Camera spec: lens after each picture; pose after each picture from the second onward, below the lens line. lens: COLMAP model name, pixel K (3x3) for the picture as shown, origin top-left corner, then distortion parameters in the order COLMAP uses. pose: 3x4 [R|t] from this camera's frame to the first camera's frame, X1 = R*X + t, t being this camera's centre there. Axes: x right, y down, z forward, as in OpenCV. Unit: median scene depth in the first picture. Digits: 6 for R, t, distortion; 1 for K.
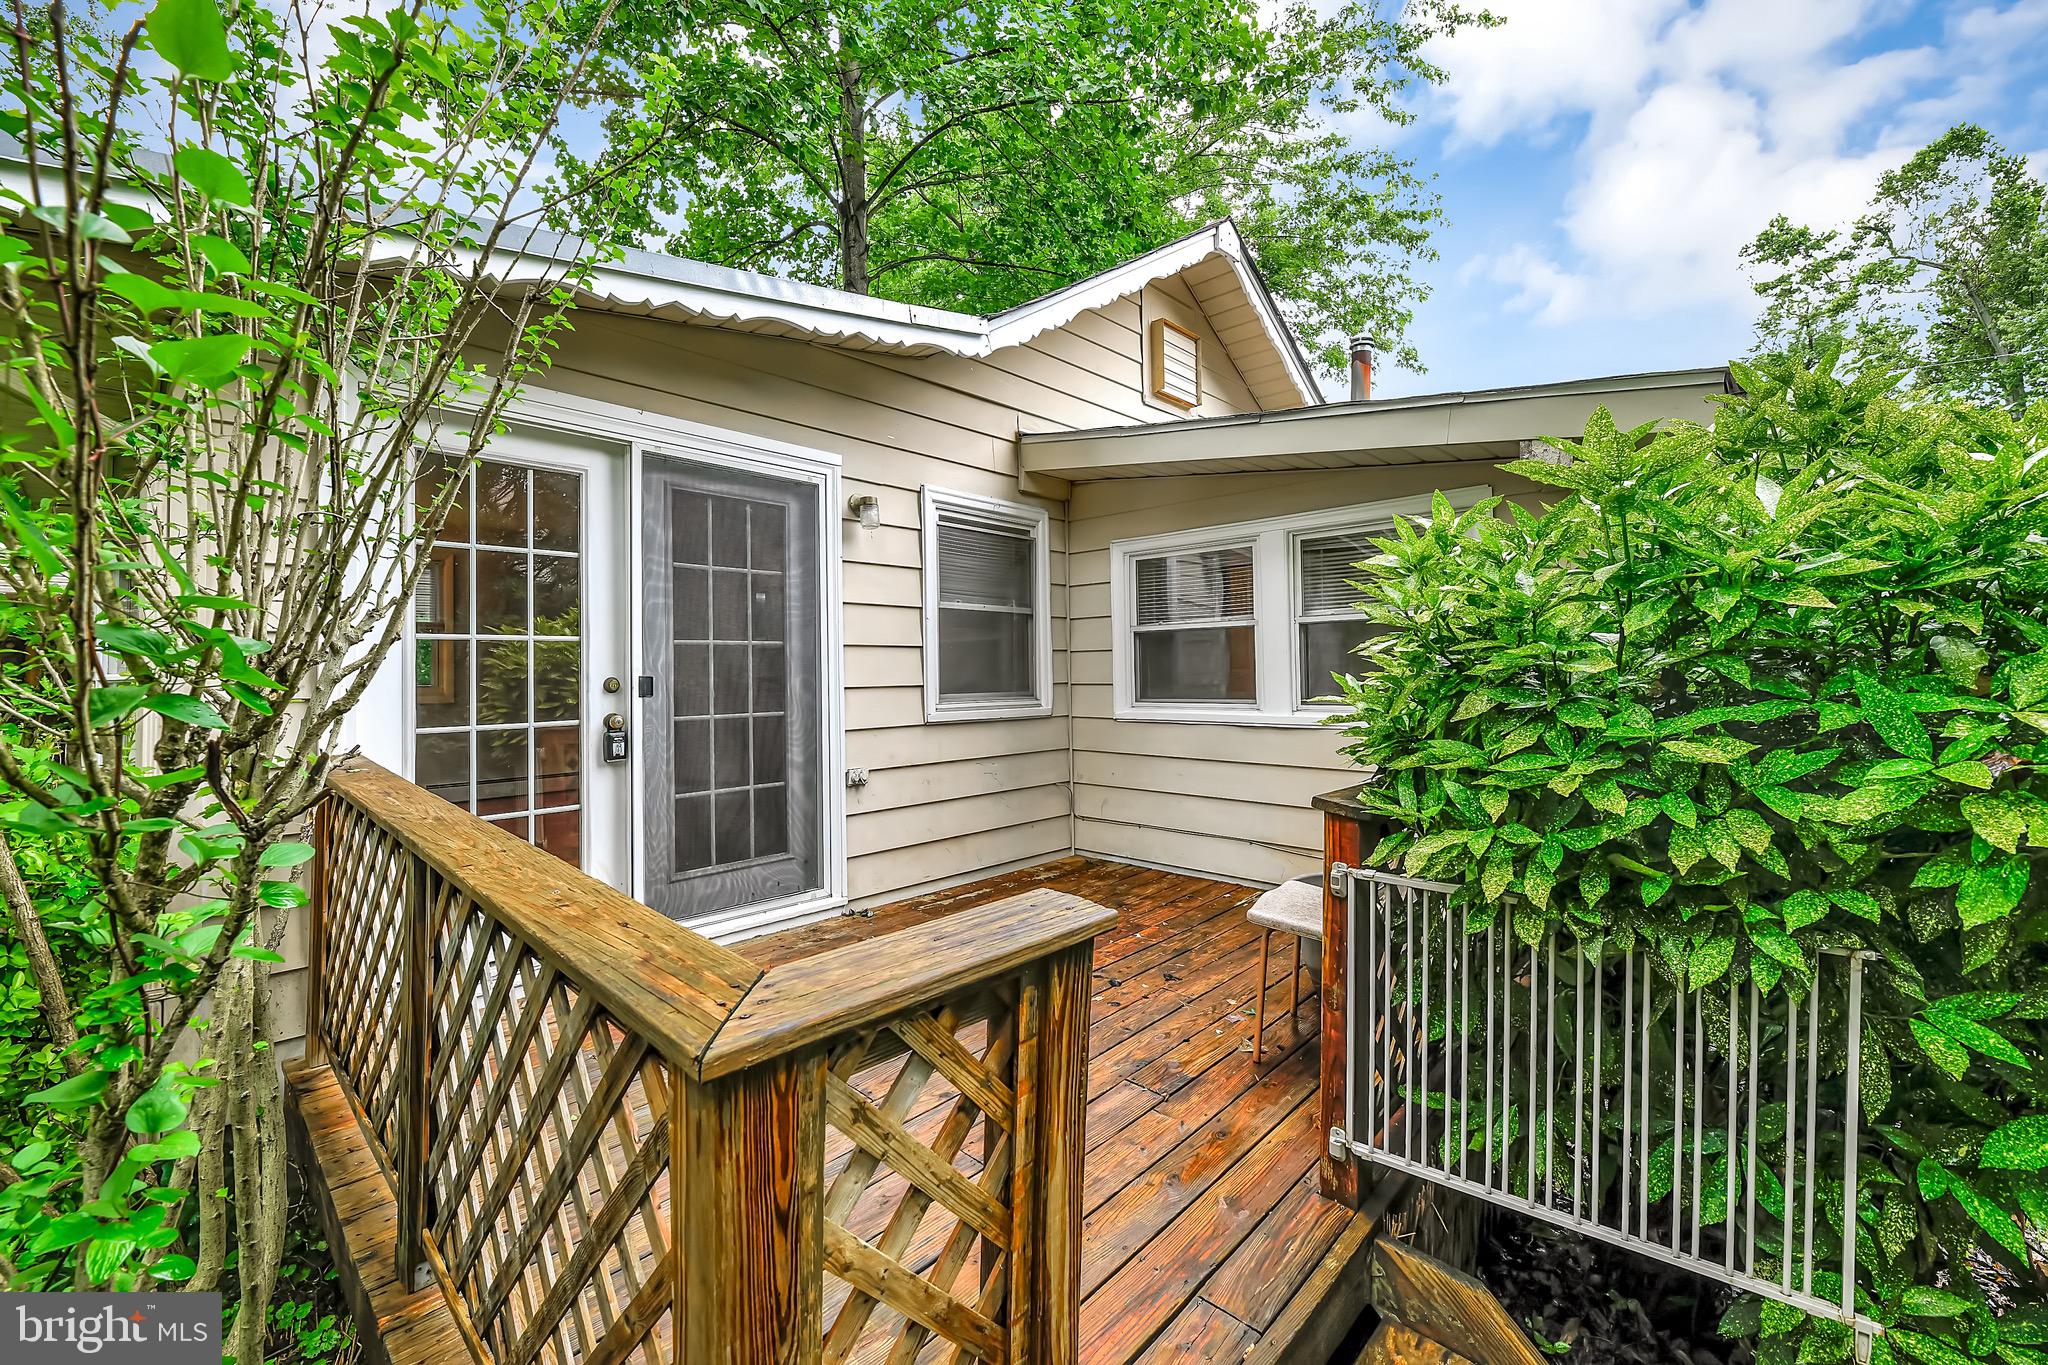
lens RADIAL K [[822.6, 0, 1018.5], [0, 822.6, 684.7], [0, 0, 1]] dist [0.001468, -0.002785]
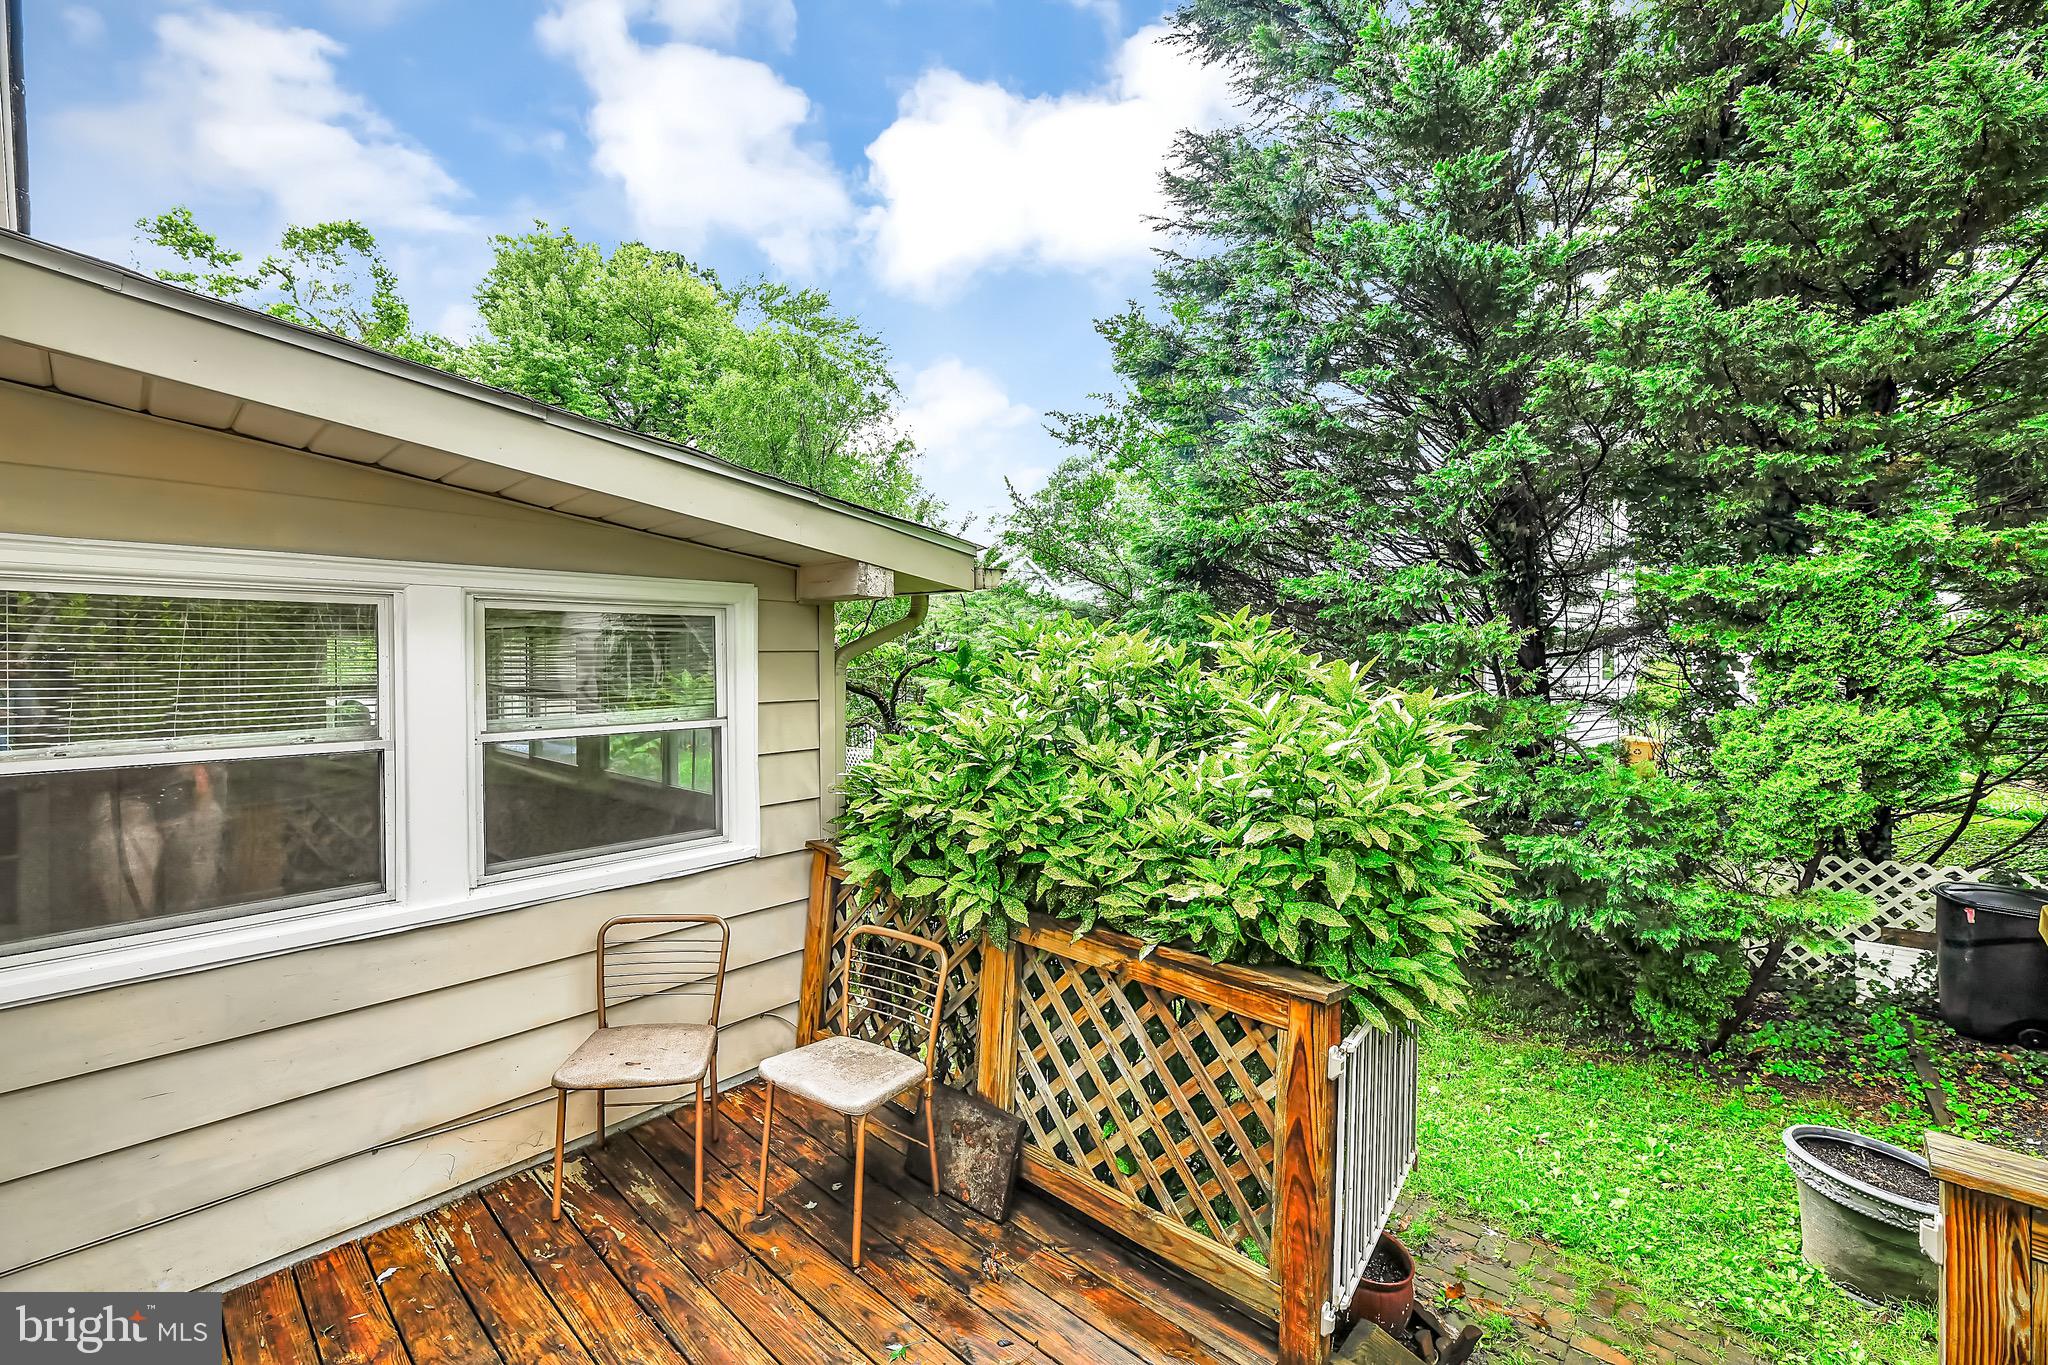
lens RADIAL K [[822.6, 0, 1018.5], [0, 822.6, 684.7], [0, 0, 1]] dist [0.001468, -0.002785]
pose [[-0.016665, -0.009904, 0.999812, -0.279141], [0.022066, 0.999704, 0.010271, -0.116936], [-0.999618, 0.022233, -0.016441, 0.621595]]
